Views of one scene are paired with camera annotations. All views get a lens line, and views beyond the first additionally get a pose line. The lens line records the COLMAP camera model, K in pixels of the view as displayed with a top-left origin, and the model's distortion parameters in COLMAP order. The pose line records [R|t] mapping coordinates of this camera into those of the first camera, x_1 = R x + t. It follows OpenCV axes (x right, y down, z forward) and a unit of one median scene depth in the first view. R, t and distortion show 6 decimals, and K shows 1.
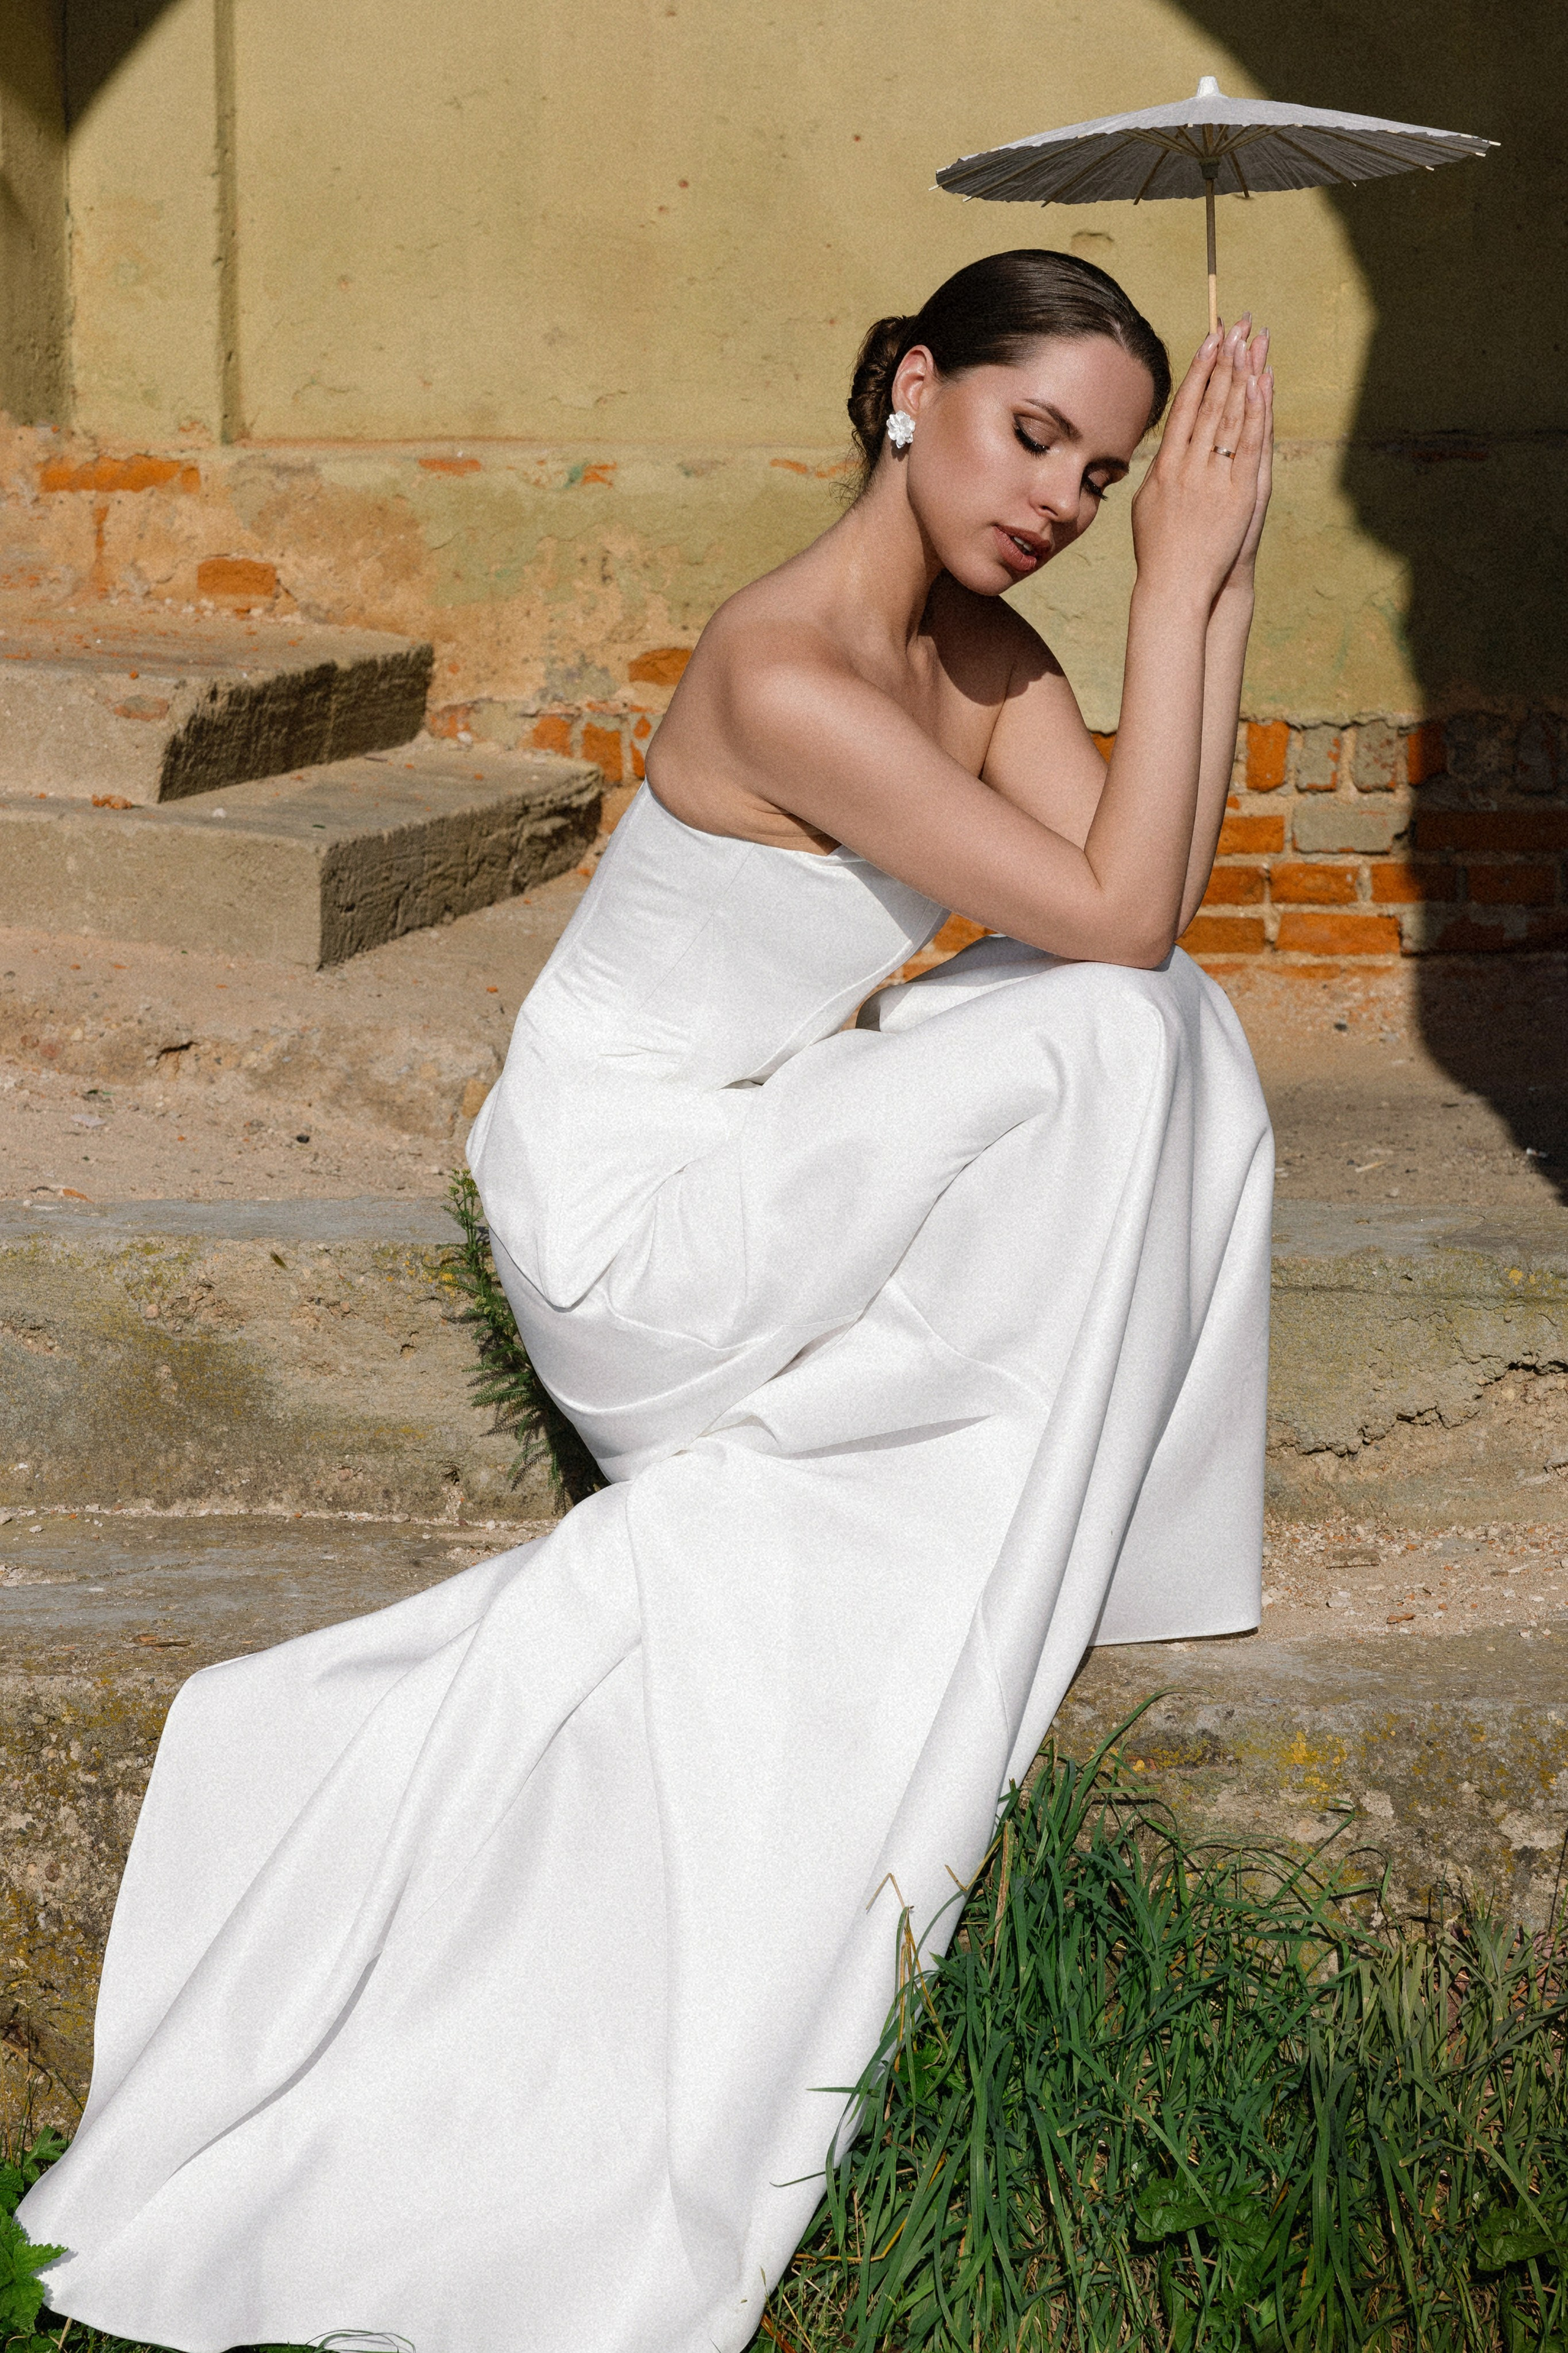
lens RADIAL K [[4965.0, 0, 782.8], [0, 4965.0, 1159.8], [0, 0, 1]] dist [0.142526, 0.000000]
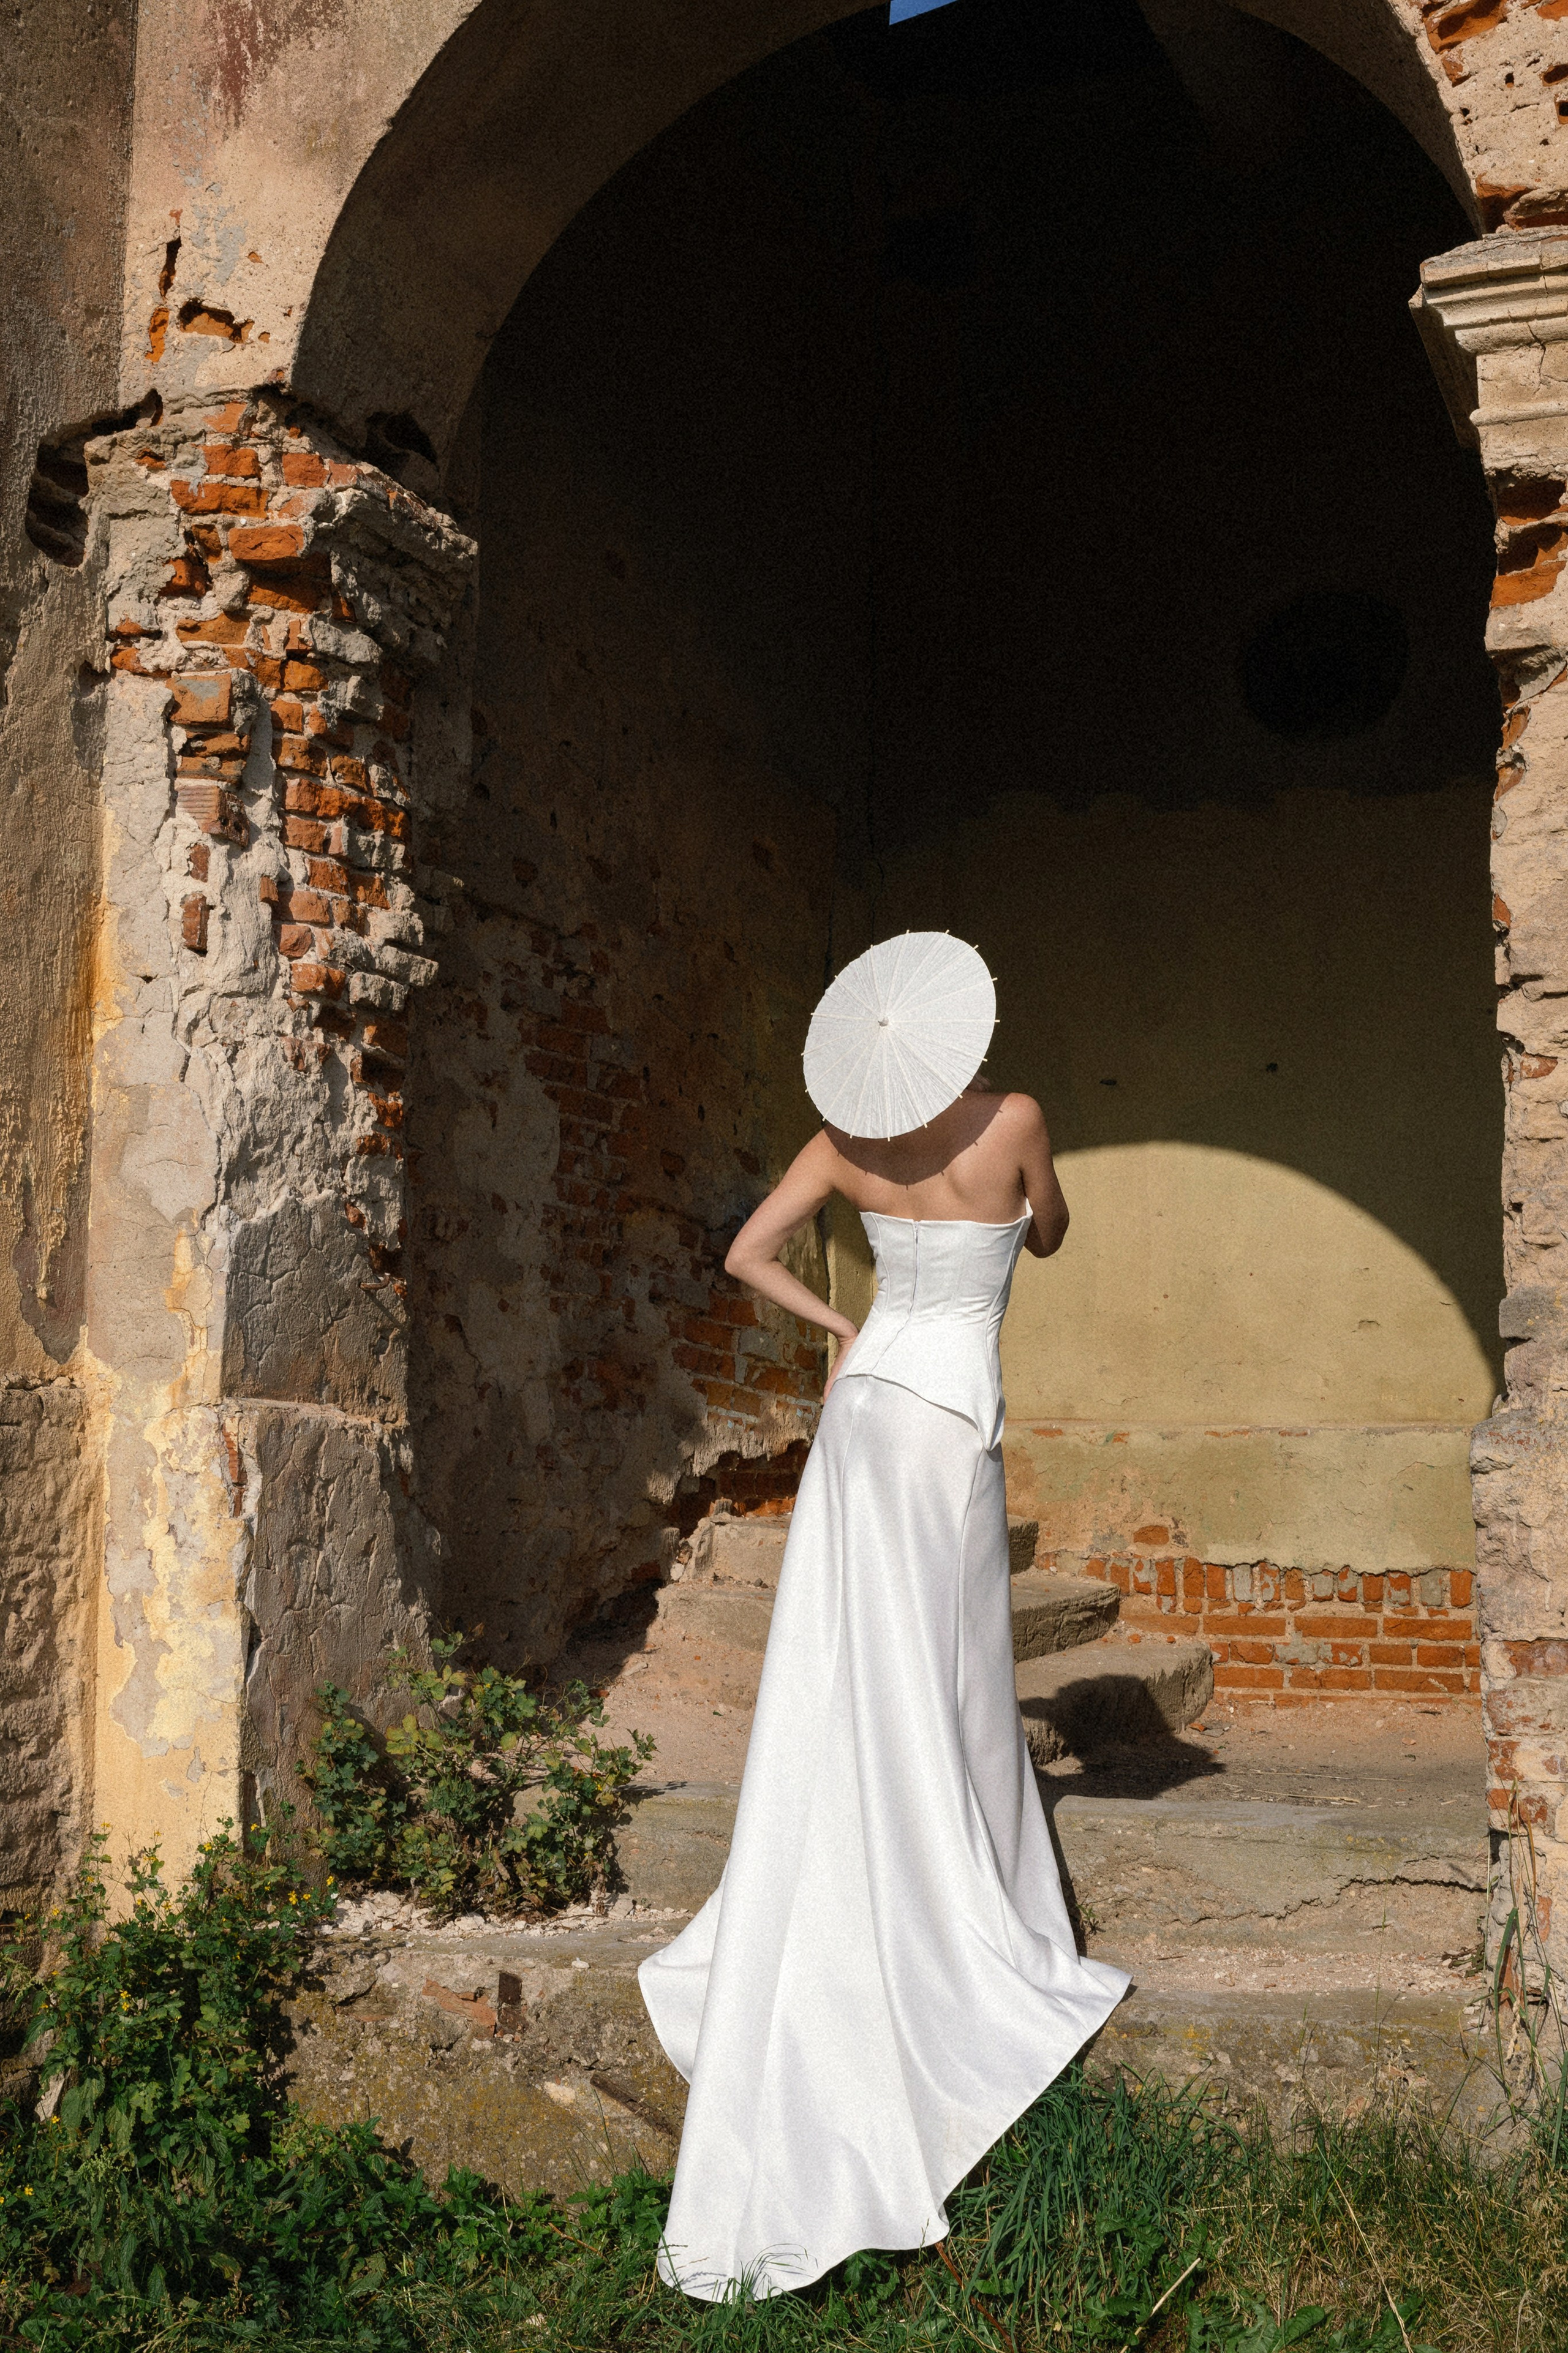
lens RADIAL K [[3042.3, 0, 788.4], [0, 3042.3, 1181.7], [0, 0, 1]] dist [0.030818, 0.000000]
pose [[0.975549, -0.005050, -0.219725, 0.195601], [-0.039195, 0.979713, -0.196536, 0.012612], [0.216260, 0.200342, 0.955560, -0.413639]]
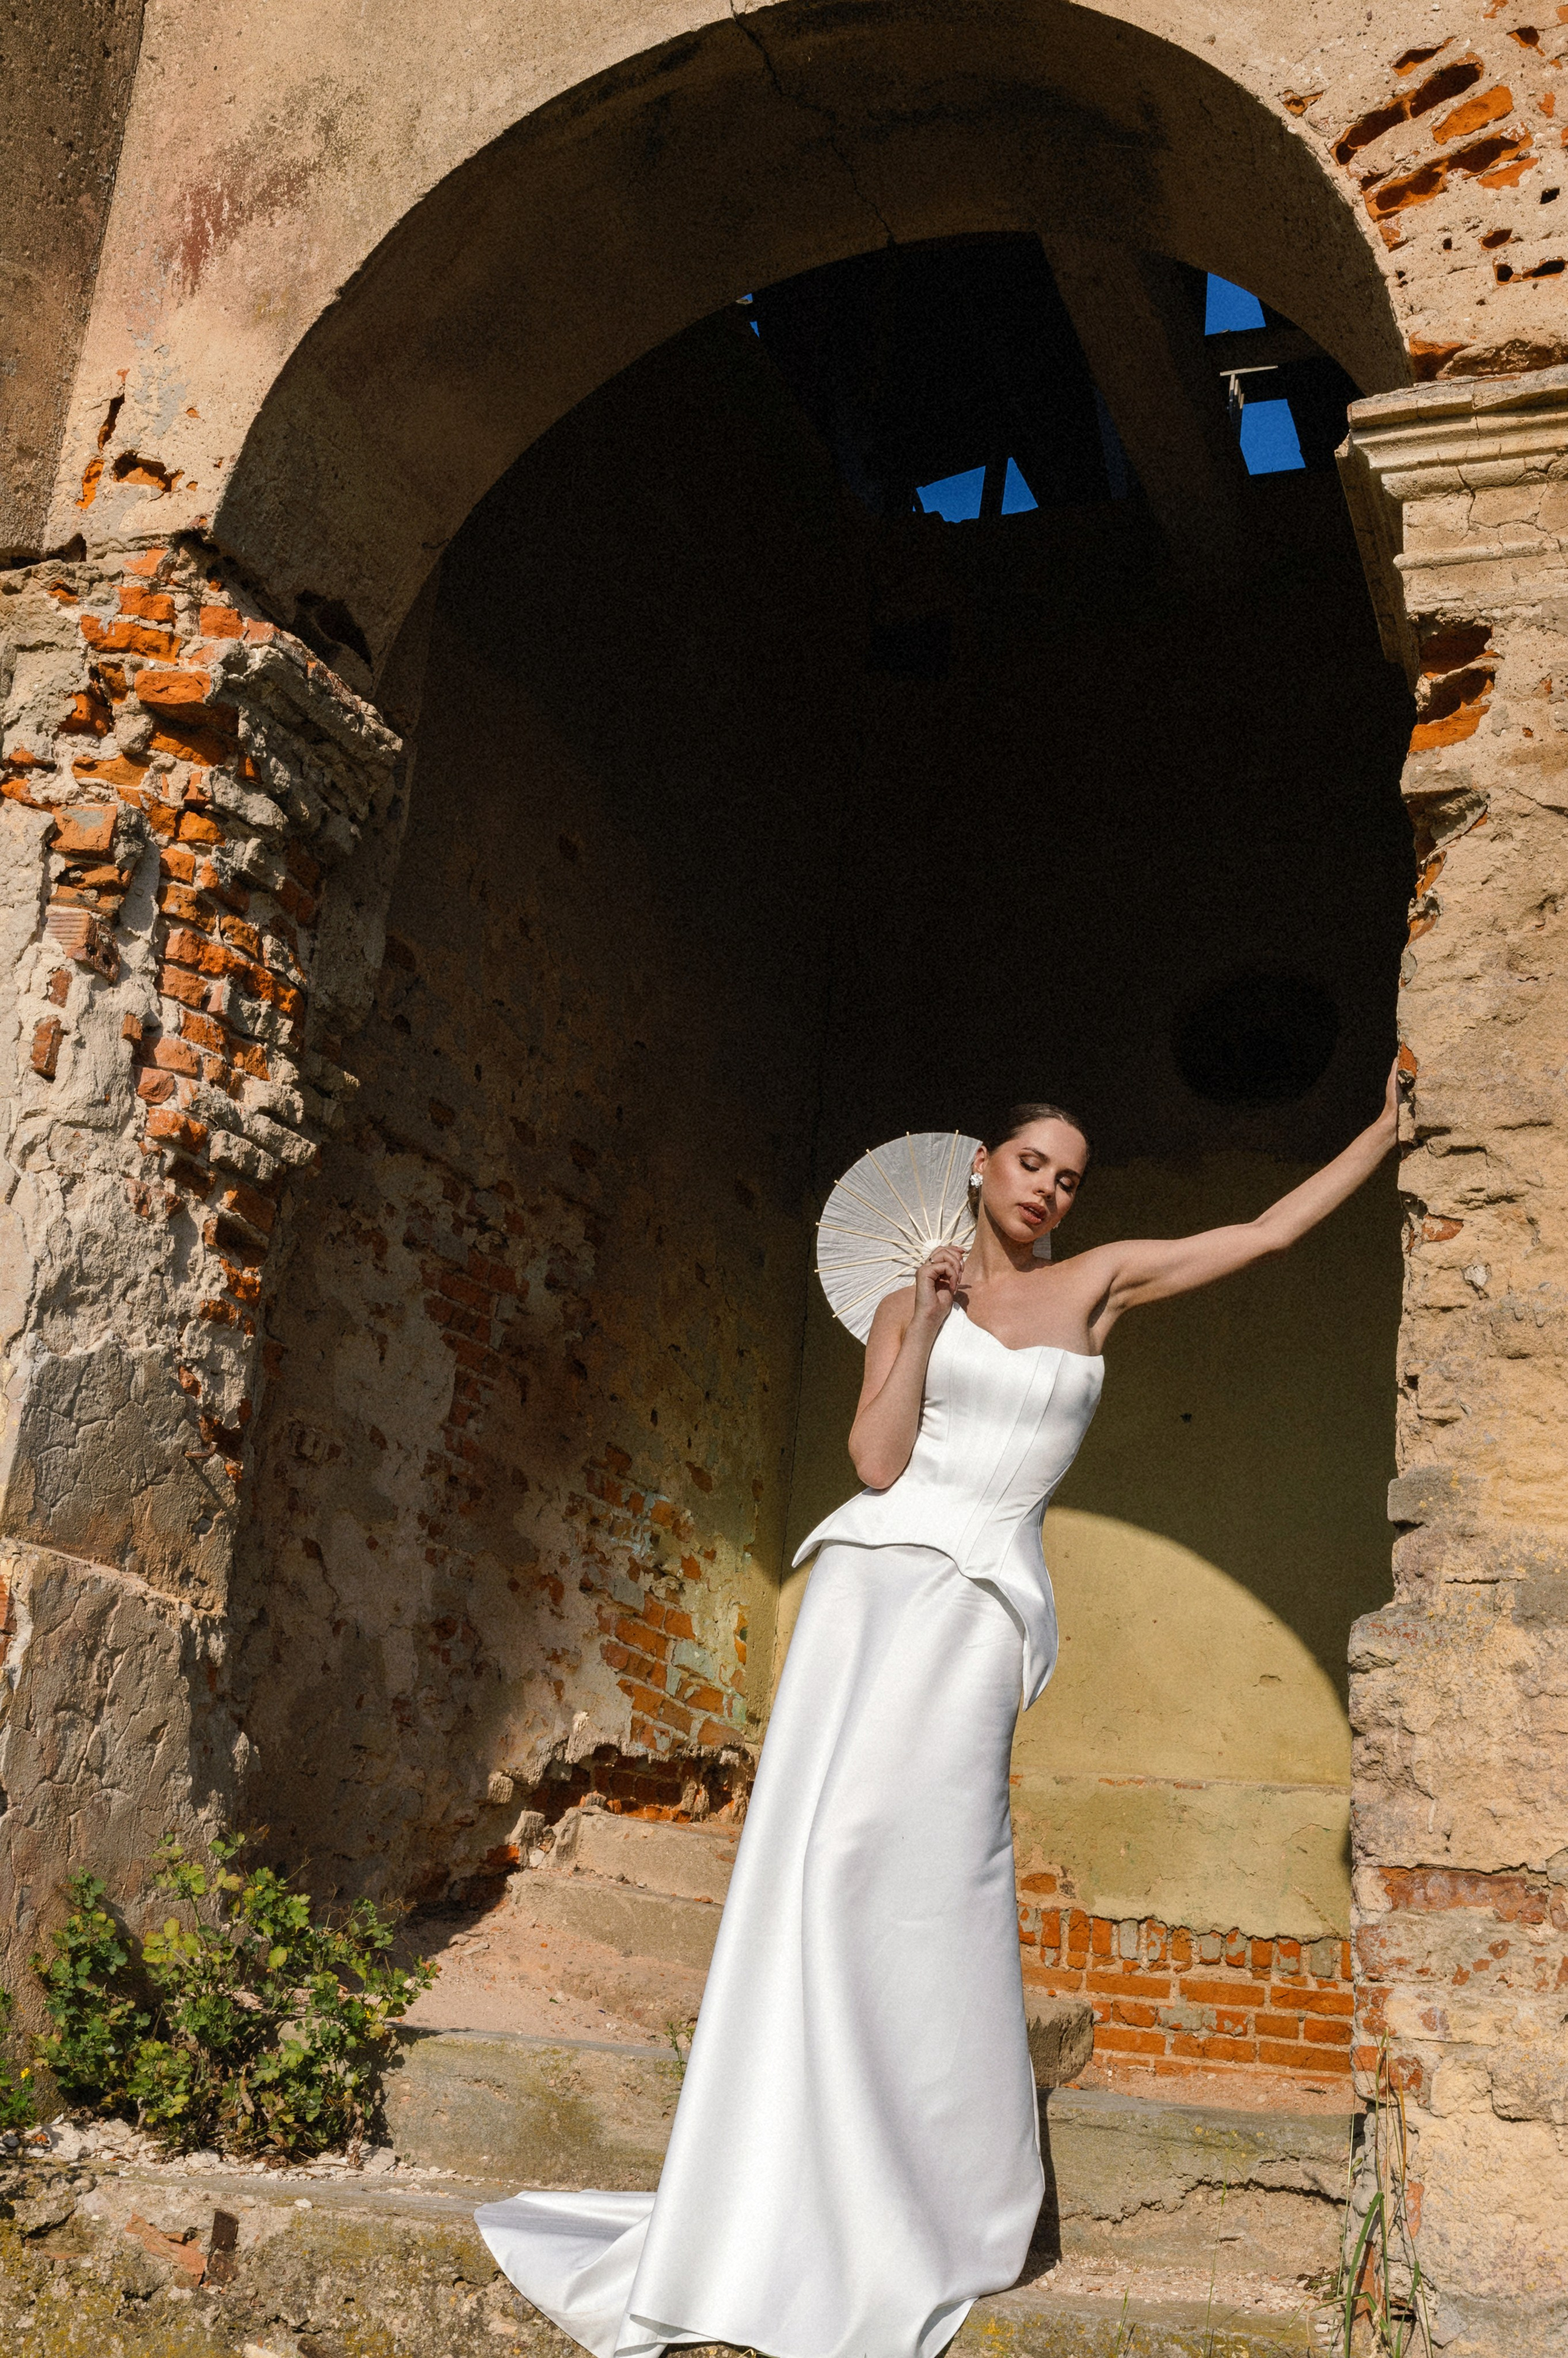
lens RADIAL K [[2683.1, 0, 769.6], [0, 2683.1, 1178.0], [0, 0, 1]] dist [0.032552, 0.000000]
pose [[0.972105, 0.031093, -0.232476, 0.209352], [-0.116998, 0.923337, -0.365734, 0.081920], [0.203282, 0.382731, 0.901218, -0.133747]]
